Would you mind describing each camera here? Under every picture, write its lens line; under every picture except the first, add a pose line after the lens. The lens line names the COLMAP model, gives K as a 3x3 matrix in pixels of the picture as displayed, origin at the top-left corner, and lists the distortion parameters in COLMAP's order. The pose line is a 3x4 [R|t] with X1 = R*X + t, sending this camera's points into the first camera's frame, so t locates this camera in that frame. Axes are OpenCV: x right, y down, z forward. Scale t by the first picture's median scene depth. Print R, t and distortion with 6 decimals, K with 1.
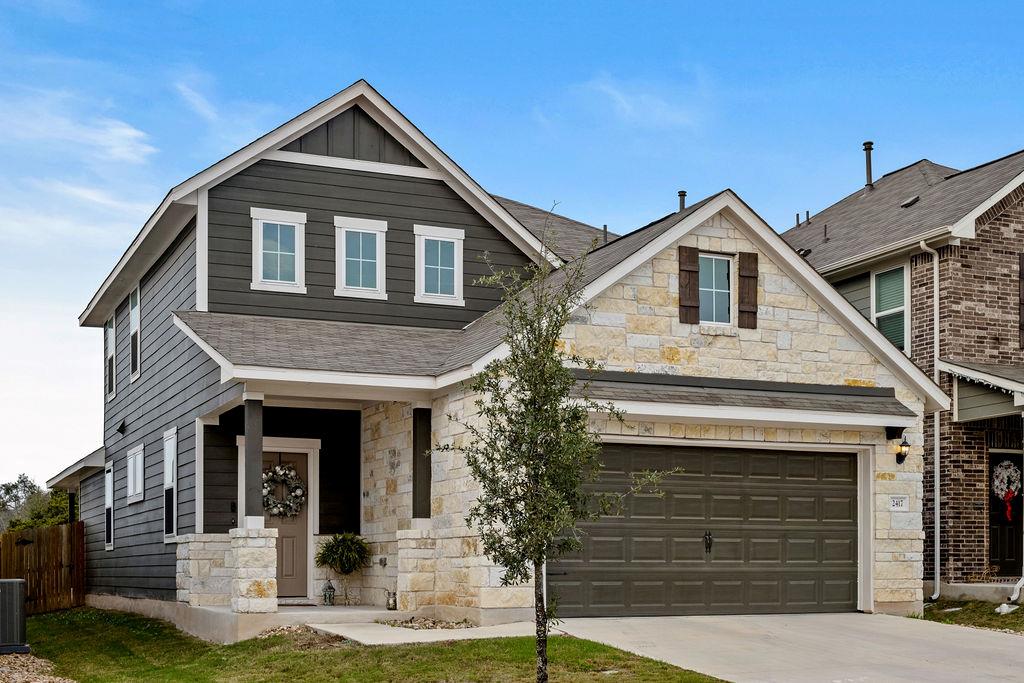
lens RADIAL K [[1405.3, 0, 511.3], [0, 1405.3, 342.0], [0, 0, 1]] dist [0.001307, 0.016374]
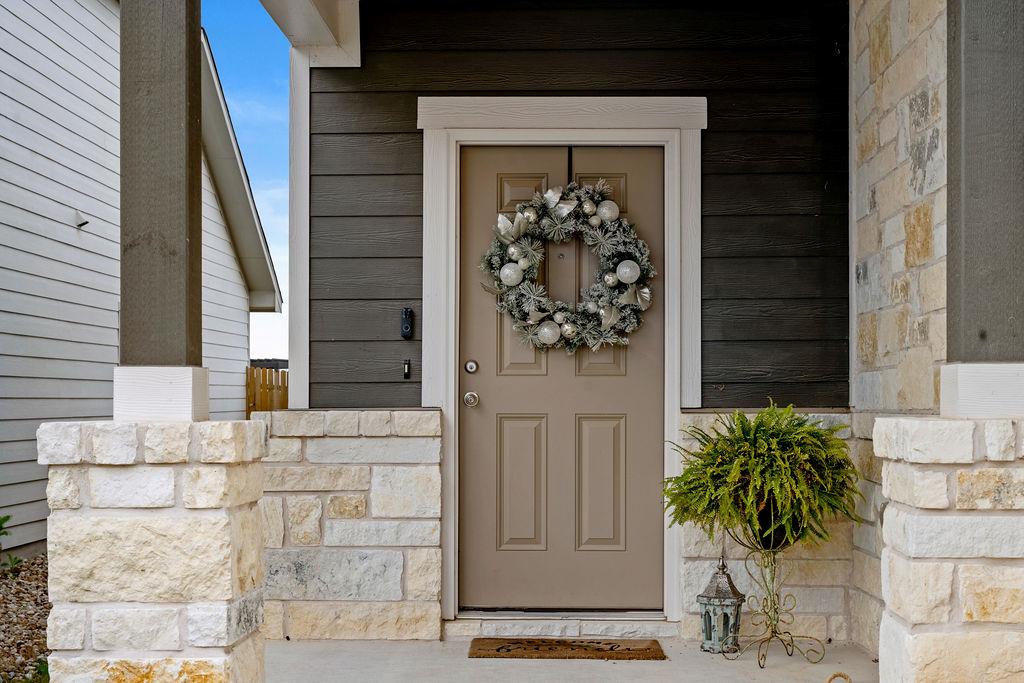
lens RADIAL K [[1551.0, 0, 511.2], [0, 1551.0, 343.9], [0, 0, 1]] dist [0.150999, 0.001907]
pose [[0.878774, -0.010657, -0.477120, -0.013422], [0.073079, 0.990965, 0.112465, 0.089560], [0.471610, -0.133699, 0.871613, 0.750075]]
